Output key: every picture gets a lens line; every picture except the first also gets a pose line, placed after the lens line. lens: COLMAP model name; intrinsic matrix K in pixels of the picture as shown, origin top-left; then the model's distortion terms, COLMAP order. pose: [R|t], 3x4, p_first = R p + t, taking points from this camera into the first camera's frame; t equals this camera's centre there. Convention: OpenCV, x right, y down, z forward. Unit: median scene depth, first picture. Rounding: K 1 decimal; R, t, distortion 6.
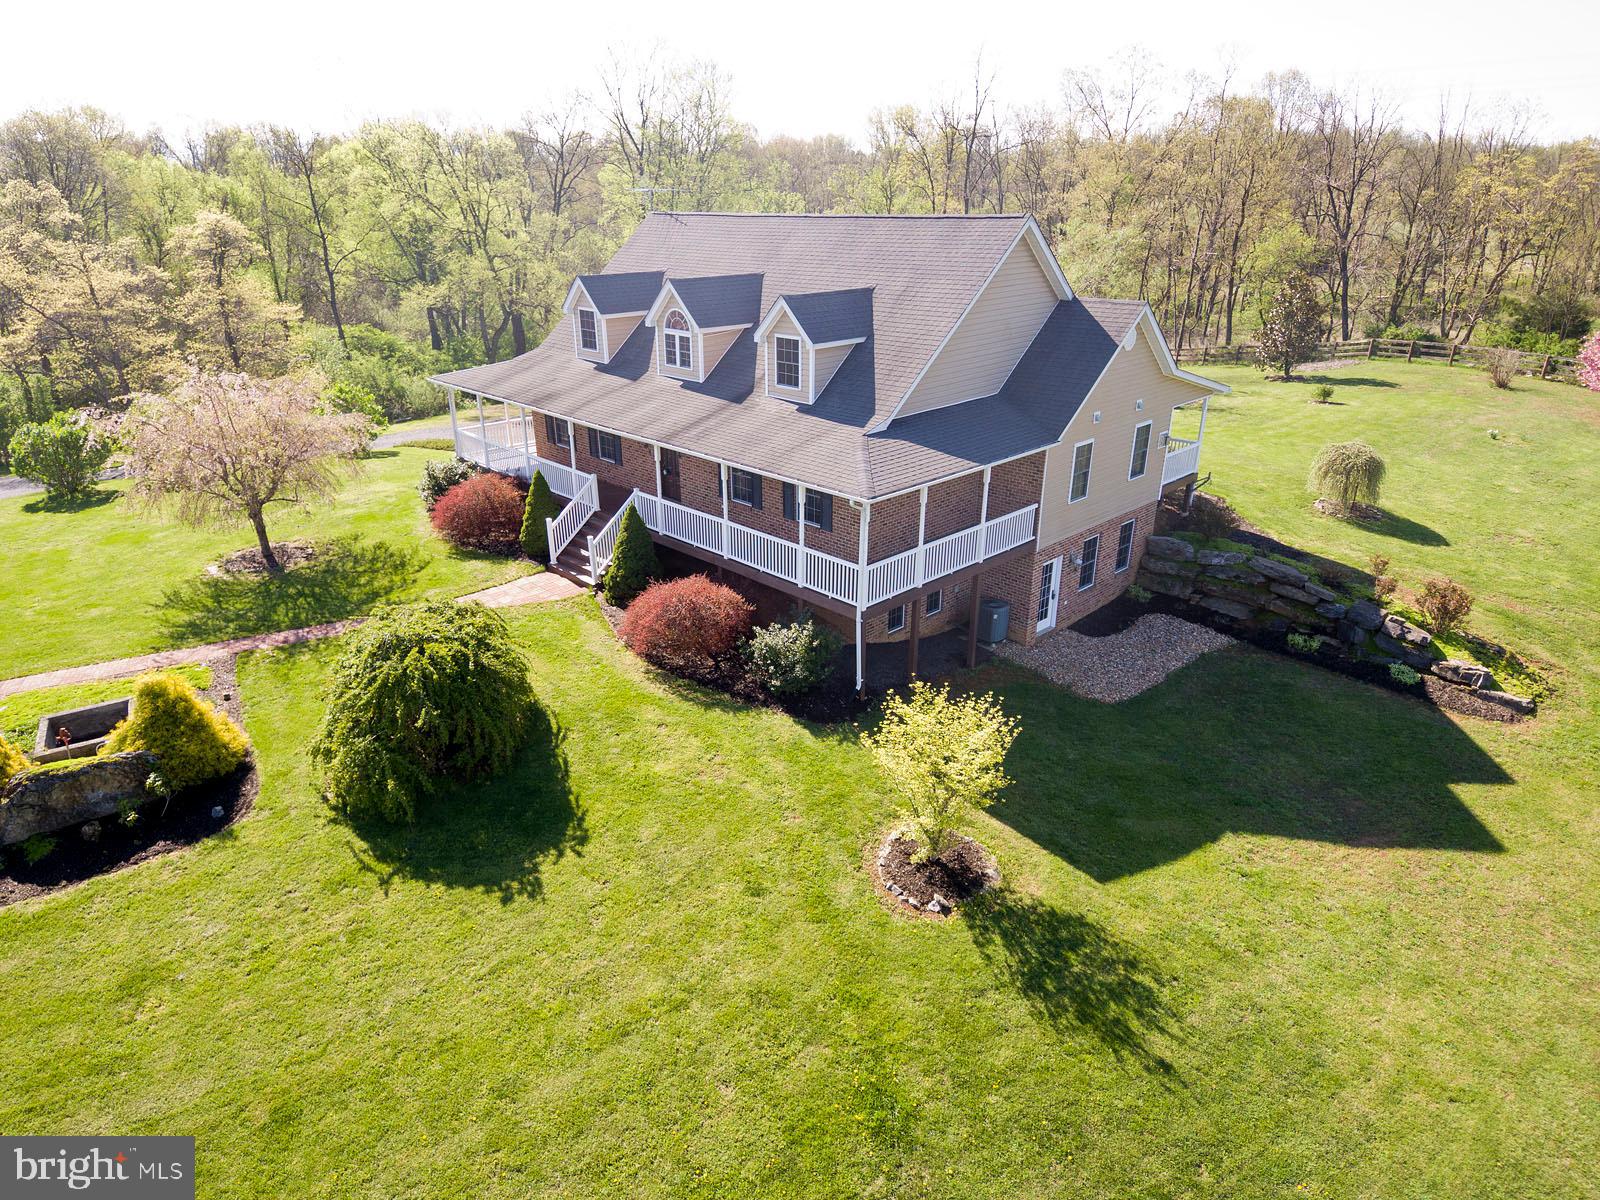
lens RADIAL K [[955.5, 0, 781.7], [0, 955.5, 605.7], [0, 0, 1]] dist [0.094377, -0.128229]
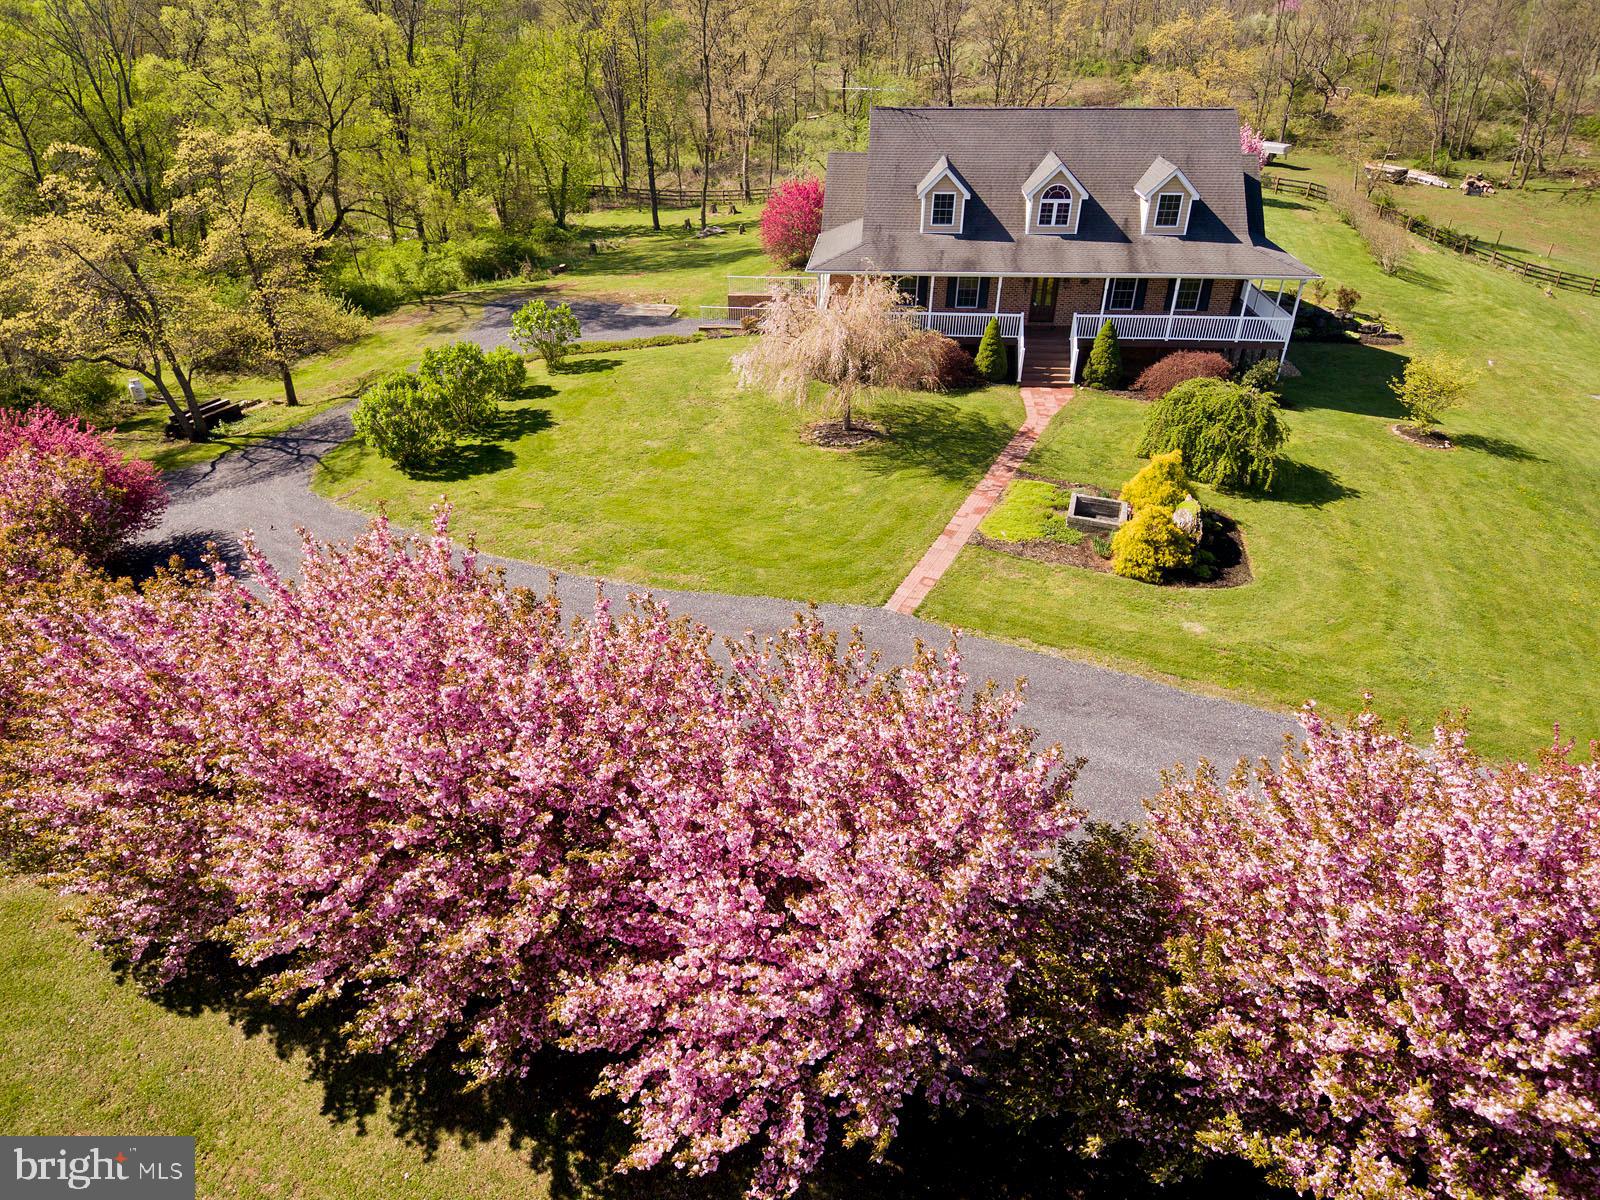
lens RADIAL K [[955.5, 0, 781.7], [0, 955.5, 605.7], [0, 0, 1]] dist [0.094377, -0.128229]
pose [[0.767686, -0.340902, 0.542627, -1.597320], [0.254173, 0.939288, 0.230508, -0.171721], [-0.588264, -0.039037, 0.807726, 0.042687]]
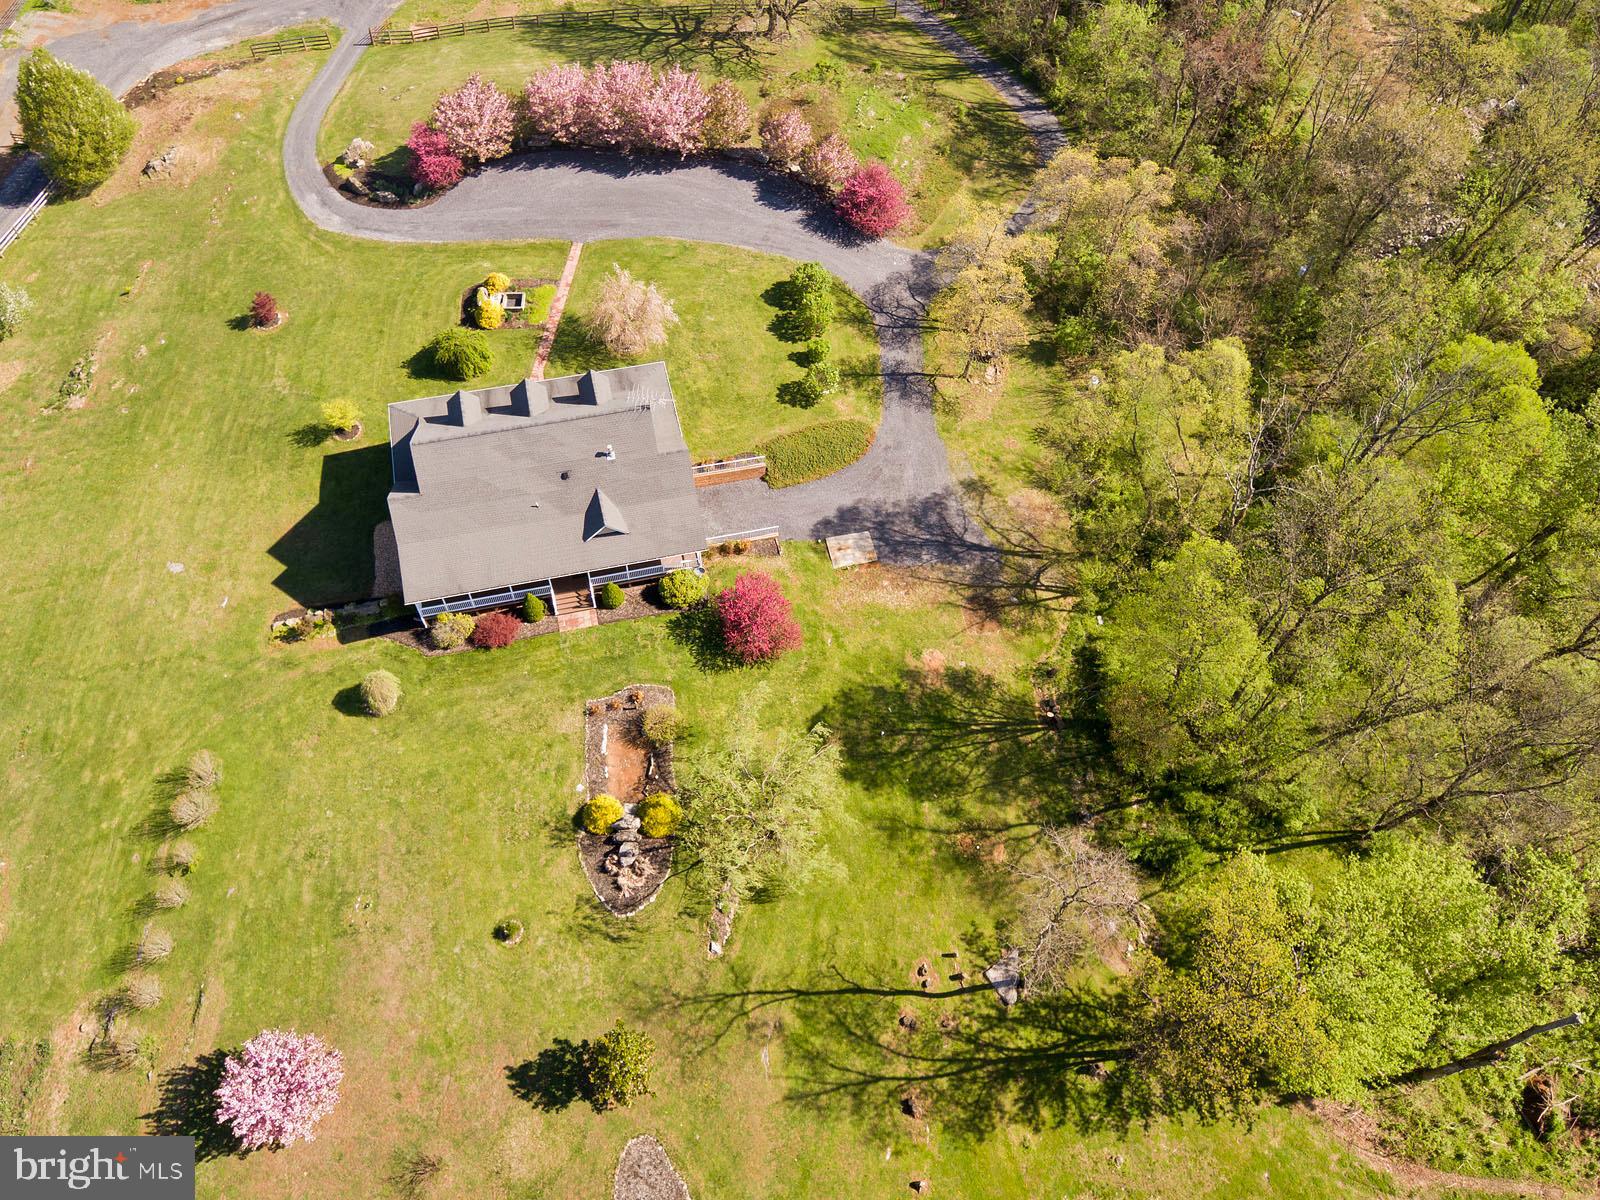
lens RADIAL K [[1197.5, 0, 760.7], [0, 1197.5, 562.9], [0, 0, 1]] dist [0.083421, -0.114081]
pose [[-0.515029, 0.722728, -0.460879, 1.488011], [-0.343202, 0.318826, 0.883494, -3.463477], [0.785467, 0.613200, 0.083837, 1.653211]]
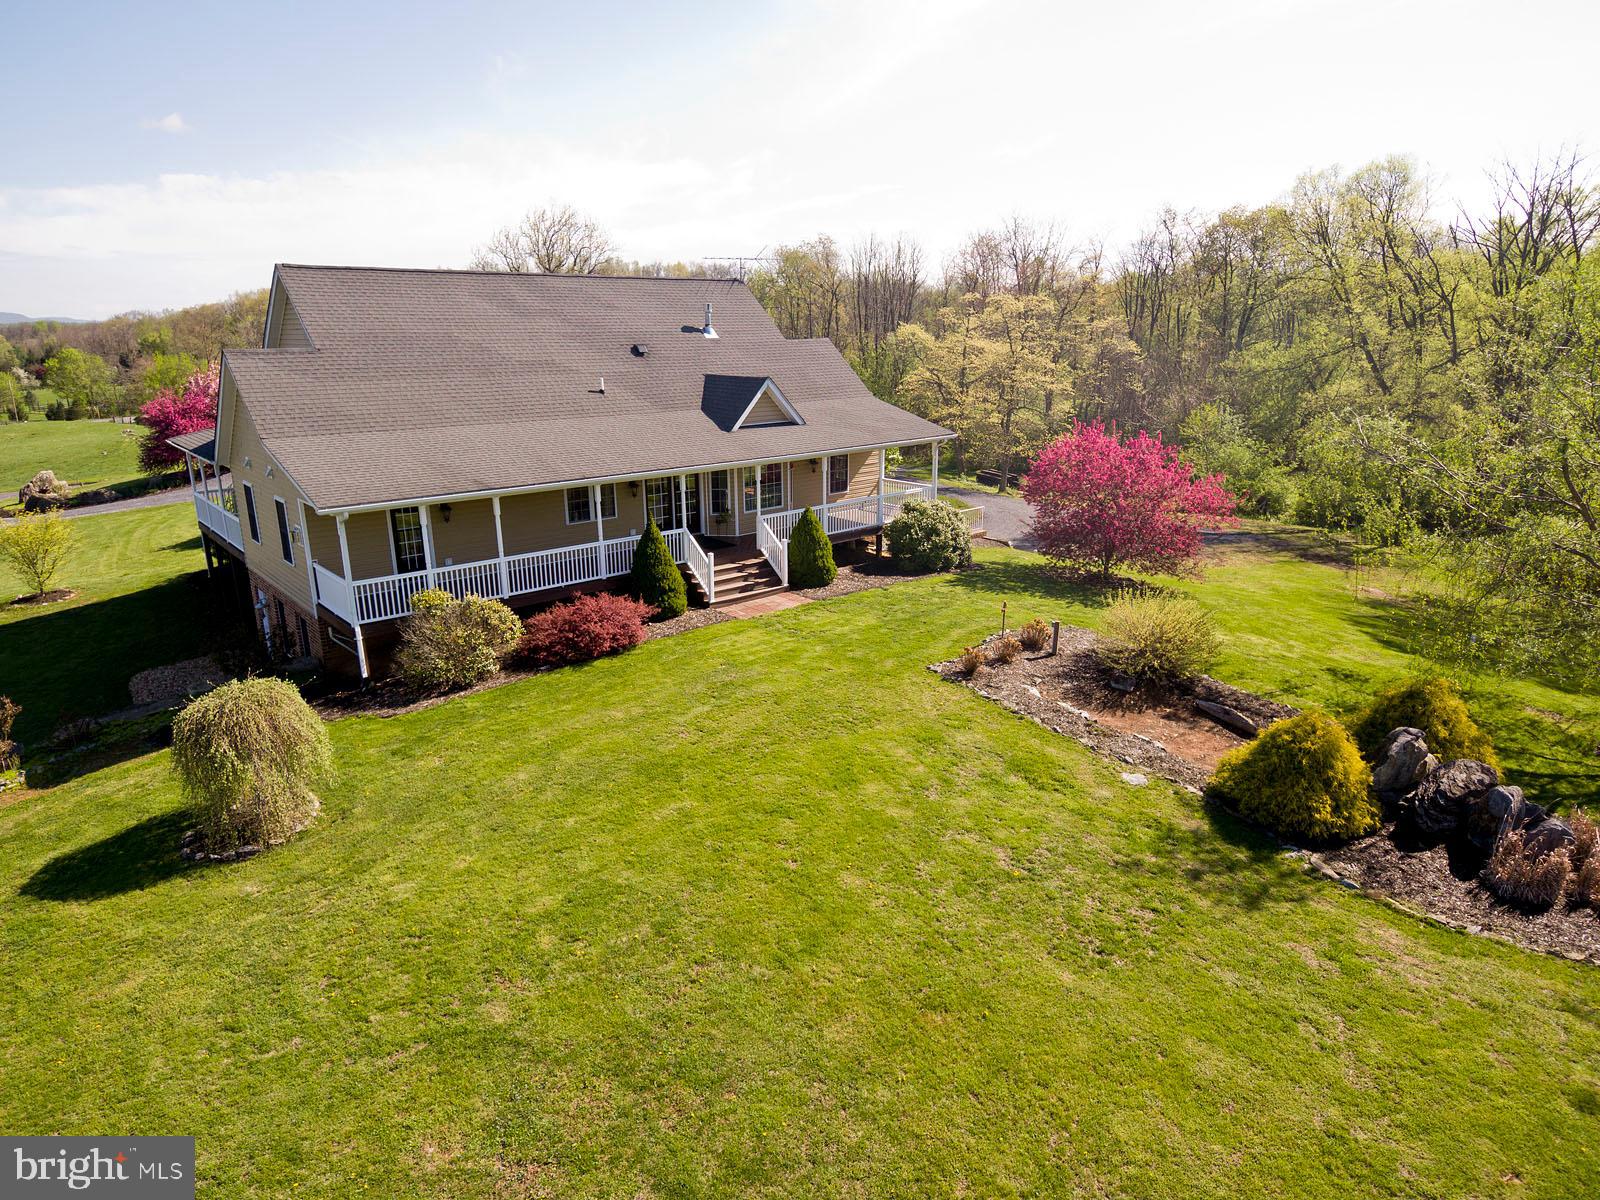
lens RADIAL K [[955.5, 0, 781.7], [0, 955.5, 605.7], [0, 0, 1]] dist [0.094377, -0.128229]
pose [[-0.060161, 0.288526, -0.955580, 1.352546], [-0.377928, 0.879463, 0.289336, -0.589428], [0.923878, 0.378548, 0.056133, 1.588292]]
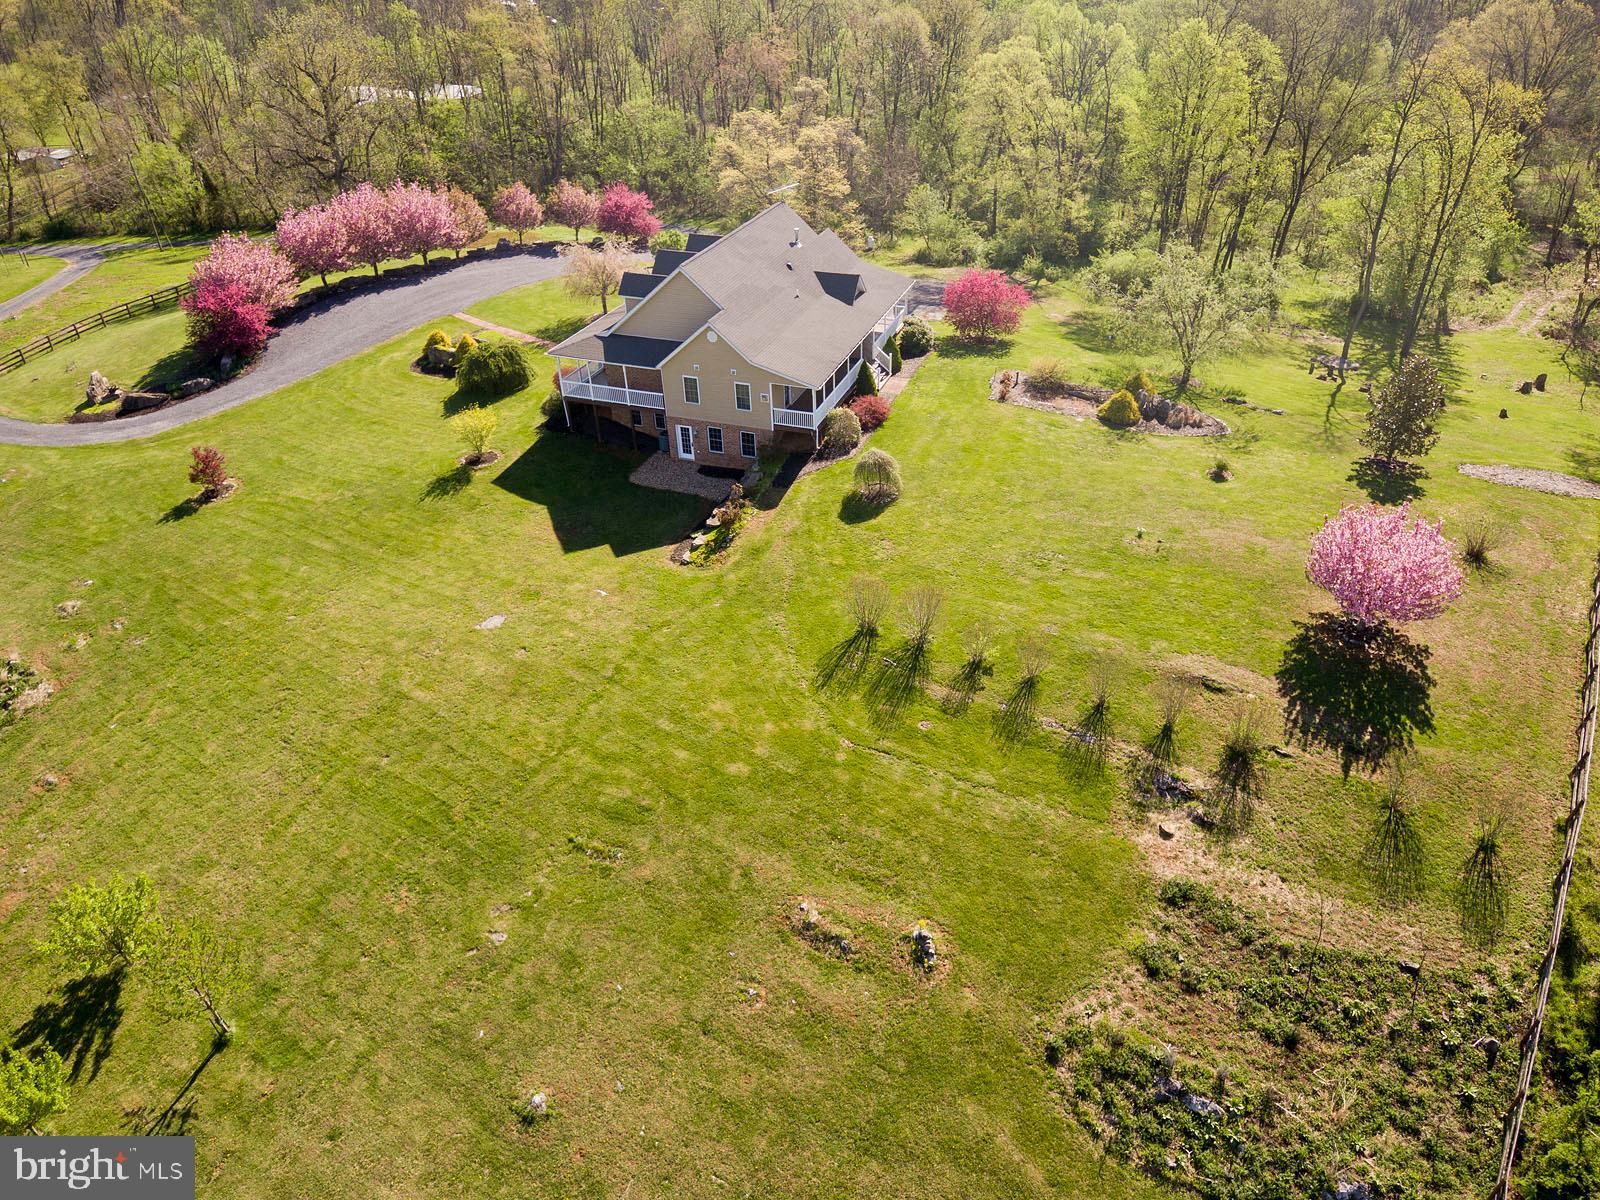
lens RADIAL K [[1007.8, 0, 838.2], [0, 1007.8, 598.8], [0, 0, 1]] dist [0.098252, -0.130731]
pose [[0.463617, 0.497591, -0.733118, 2.491588], [-0.334918, 0.864442, 0.374926, -0.734769], [0.820298, 0.071712, 0.567422, 0.032437]]
